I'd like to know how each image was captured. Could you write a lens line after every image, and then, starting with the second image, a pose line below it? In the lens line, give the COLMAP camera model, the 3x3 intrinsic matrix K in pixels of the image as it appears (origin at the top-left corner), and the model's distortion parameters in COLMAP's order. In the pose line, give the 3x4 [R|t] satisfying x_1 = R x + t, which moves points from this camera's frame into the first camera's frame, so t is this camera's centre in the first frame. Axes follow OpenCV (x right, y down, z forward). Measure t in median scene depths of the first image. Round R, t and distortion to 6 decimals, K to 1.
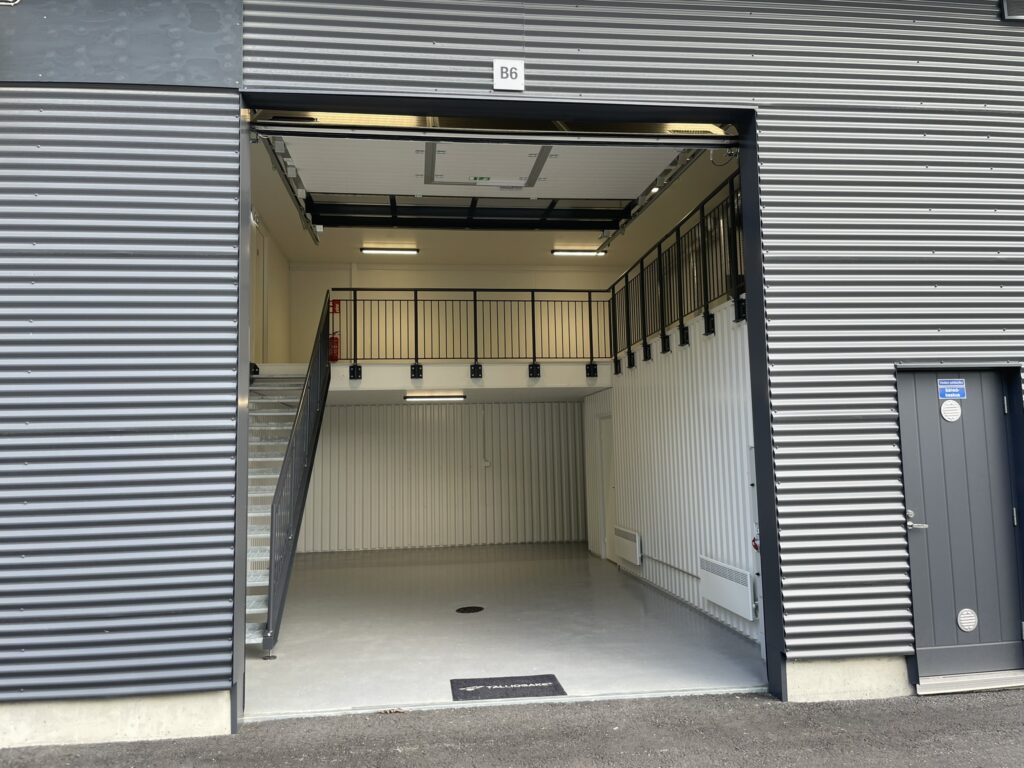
lens RADIAL K [[787.7, 0, 510.0], [0, 787.7, 379.1], [0, 0, 1]] dist [0.034682, -0.009540]
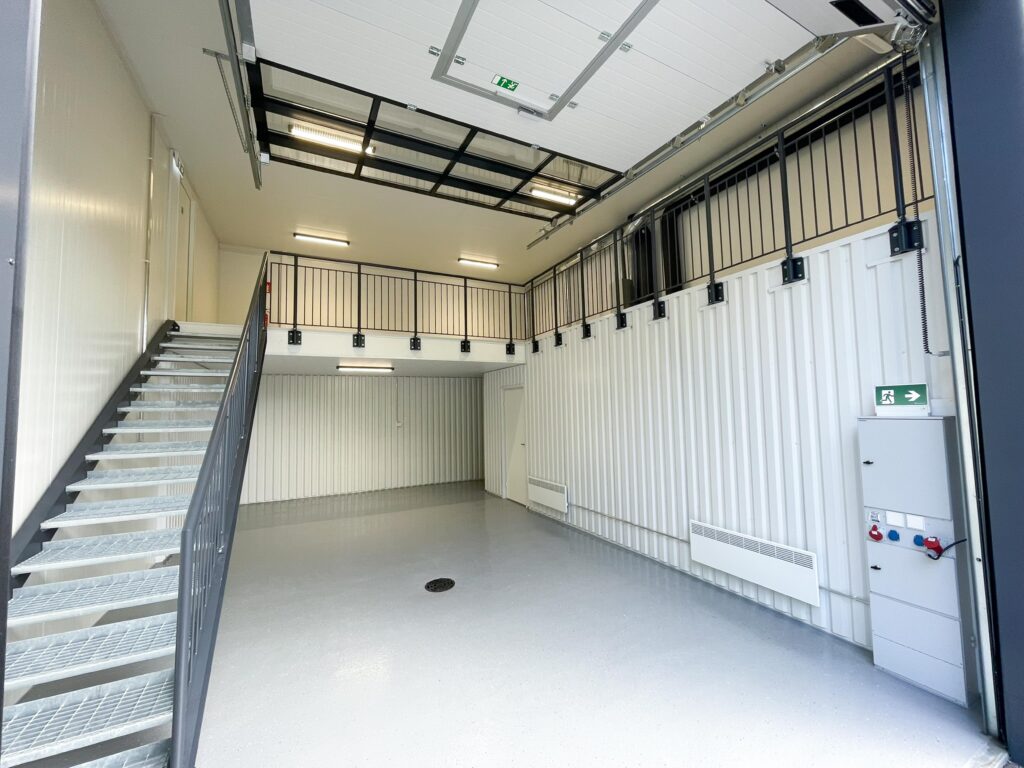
lens RADIAL K [[414.5, 0, 510.7], [0, 414.5, 383.2], [0, 0, 1]] dist [-0.005877, 0.000672]
pose [[0.938611, 0.024833, 0.344082, -0.117575], [-0.033465, 0.999256, 0.019171, 0.030137], [-0.343350, -0.029509, 0.938744, 0.407648]]
